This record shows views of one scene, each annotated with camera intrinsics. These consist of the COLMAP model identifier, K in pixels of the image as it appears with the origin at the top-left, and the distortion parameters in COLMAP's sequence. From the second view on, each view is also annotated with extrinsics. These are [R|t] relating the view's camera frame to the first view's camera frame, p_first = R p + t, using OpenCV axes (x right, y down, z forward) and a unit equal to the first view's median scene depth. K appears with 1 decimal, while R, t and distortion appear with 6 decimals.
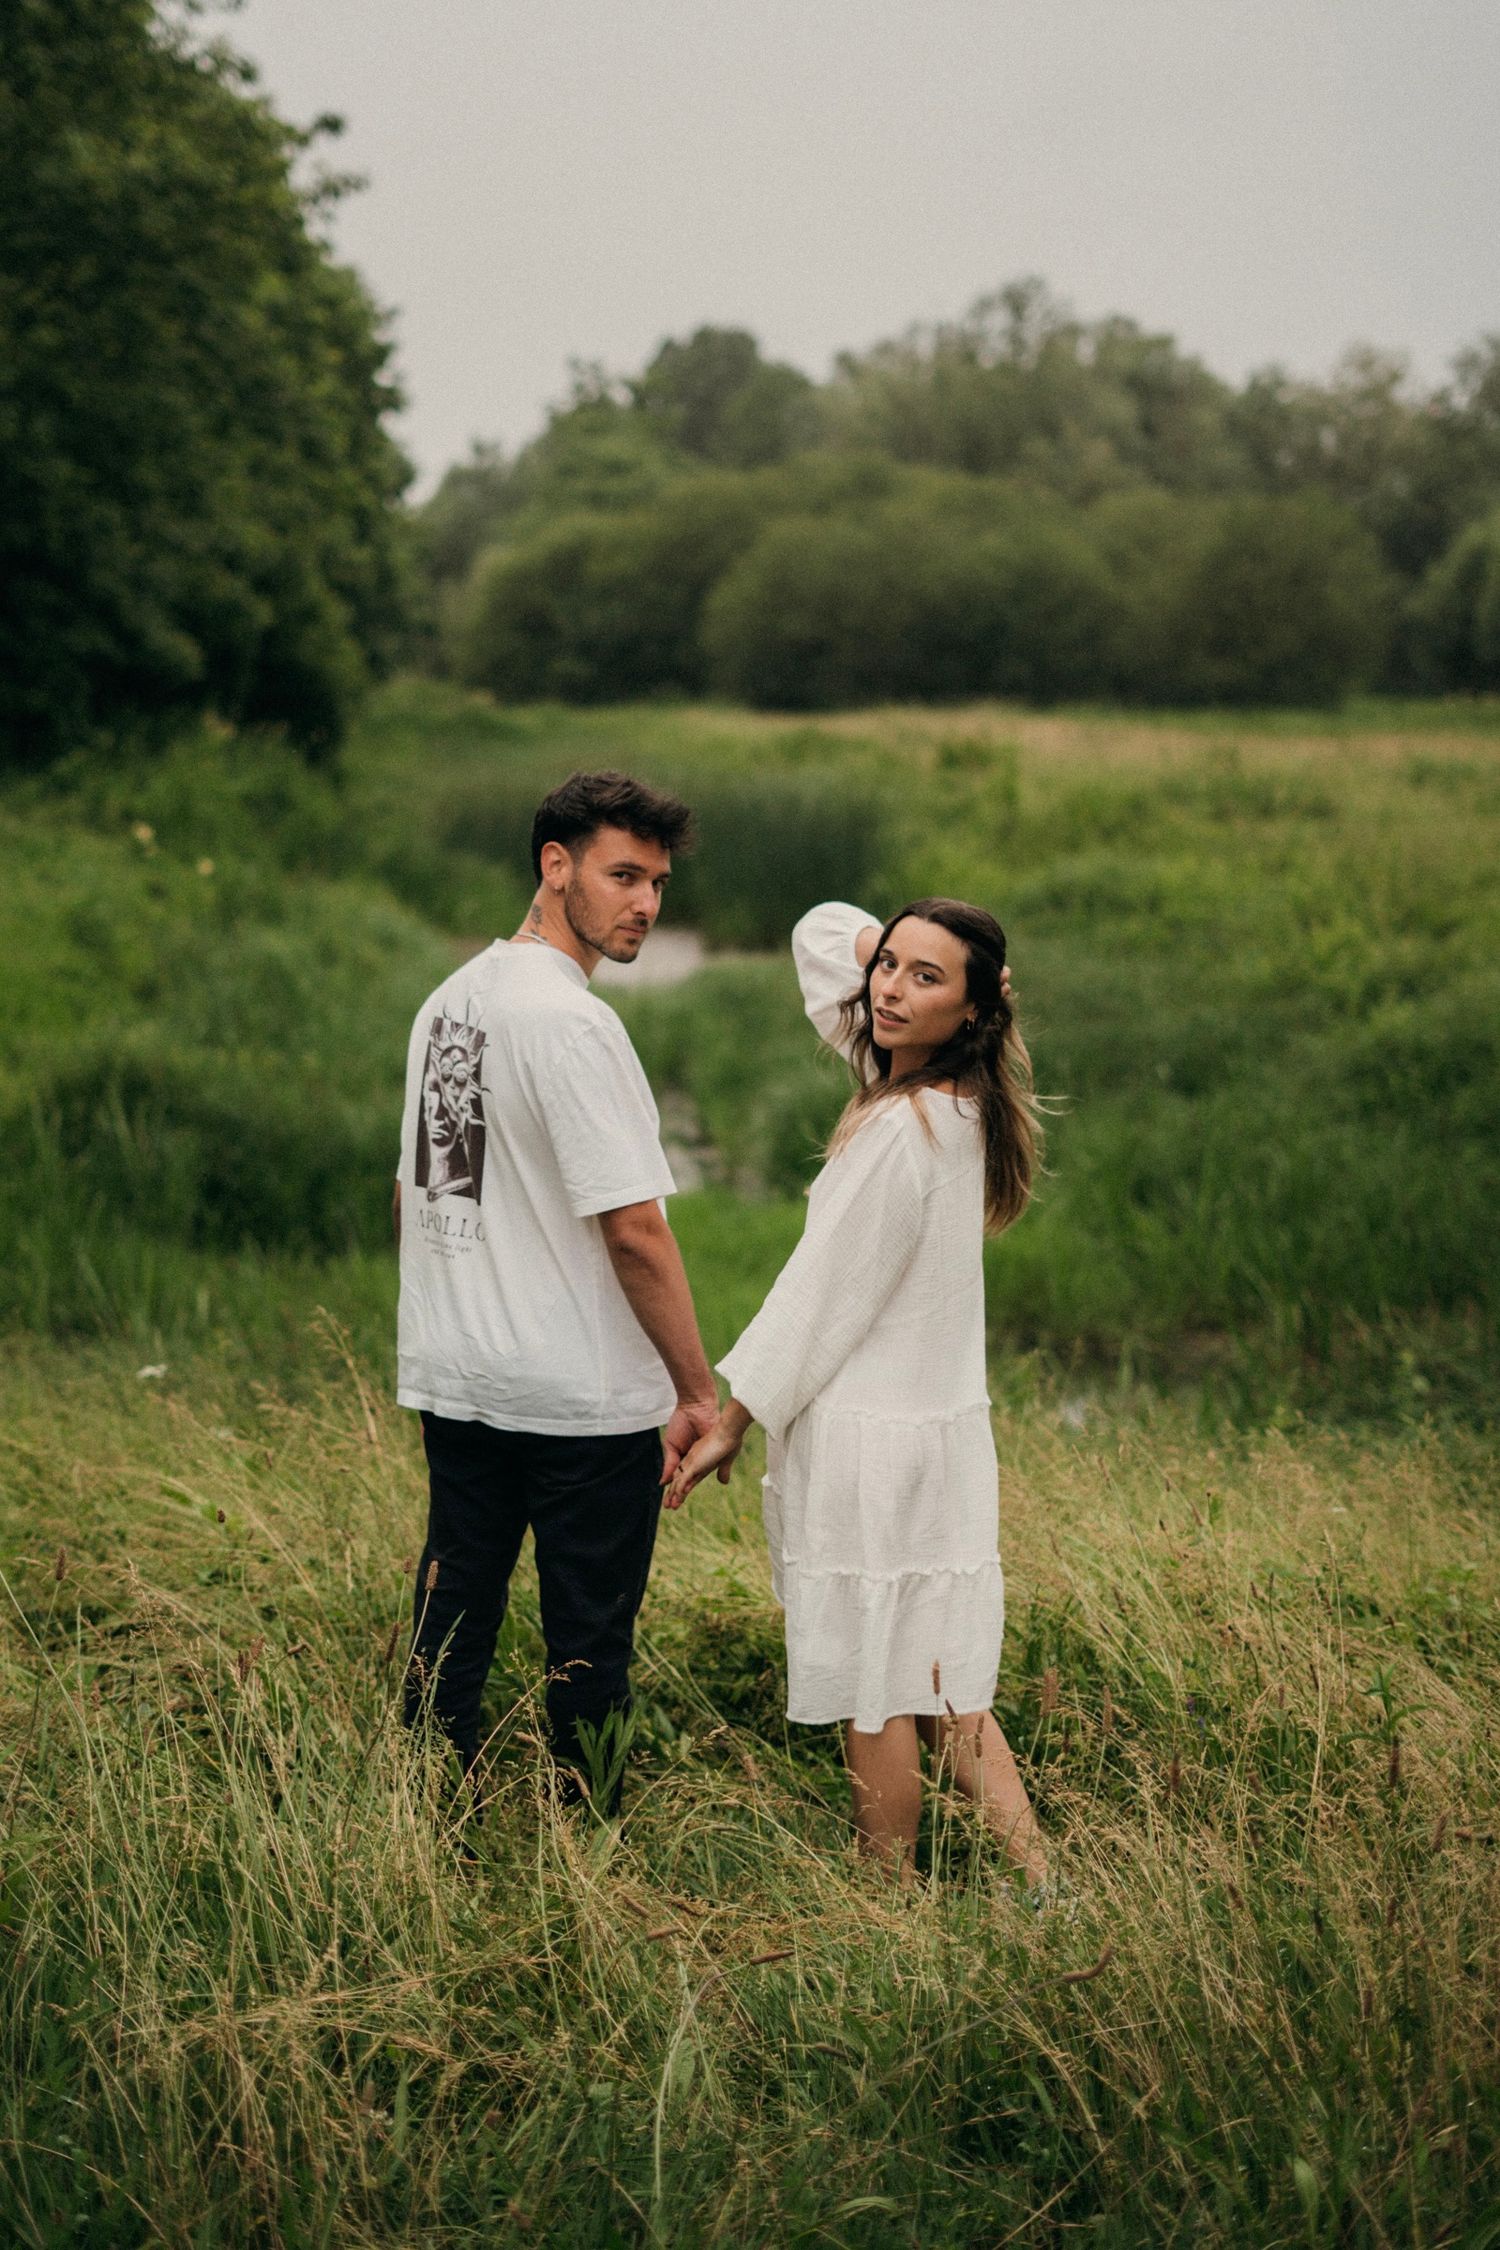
lens RADIAL K [[3658.9, 0, 750.0], [0, 3658.9, 1125.0], [0, 0, 1]] dist [-0.048436, -0.083125]
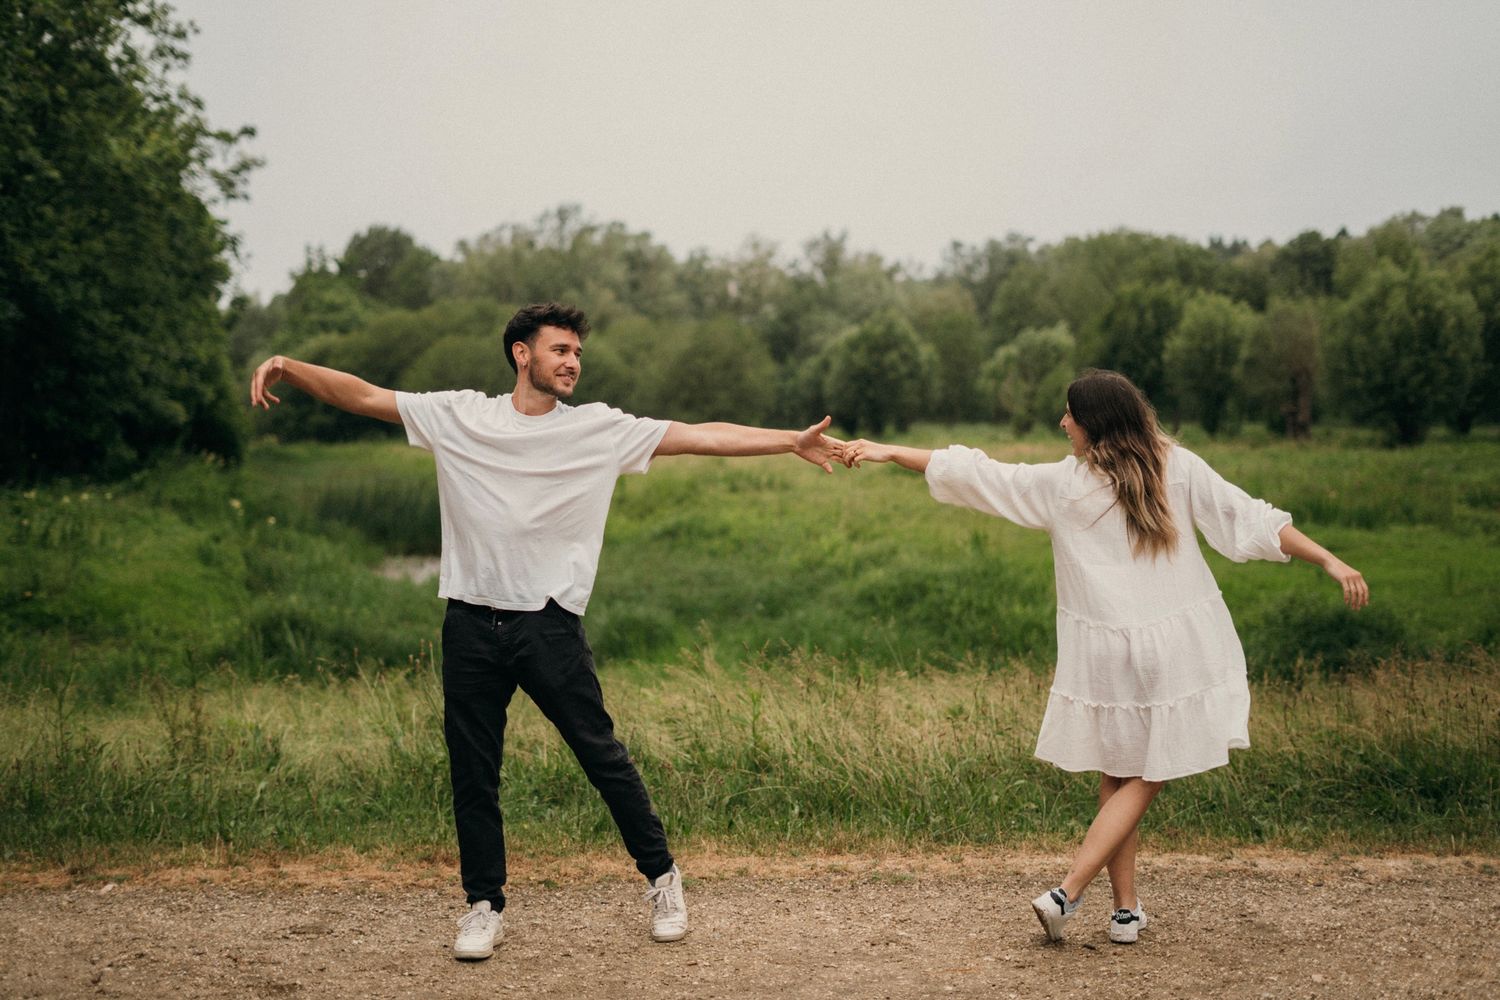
lens RADIAL K [[2439.2, 0, 750.0], [0, 2439.2, 500.0], [0, 0, 1]] dist [-0.048436, -0.083125]
pose [[0.978423, -0.022339, 0.205399, -0.095799], [0.040994, 0.995363, -0.087023, 0.024749], [-0.202503, 0.093565, 0.974802, -0.194018]]
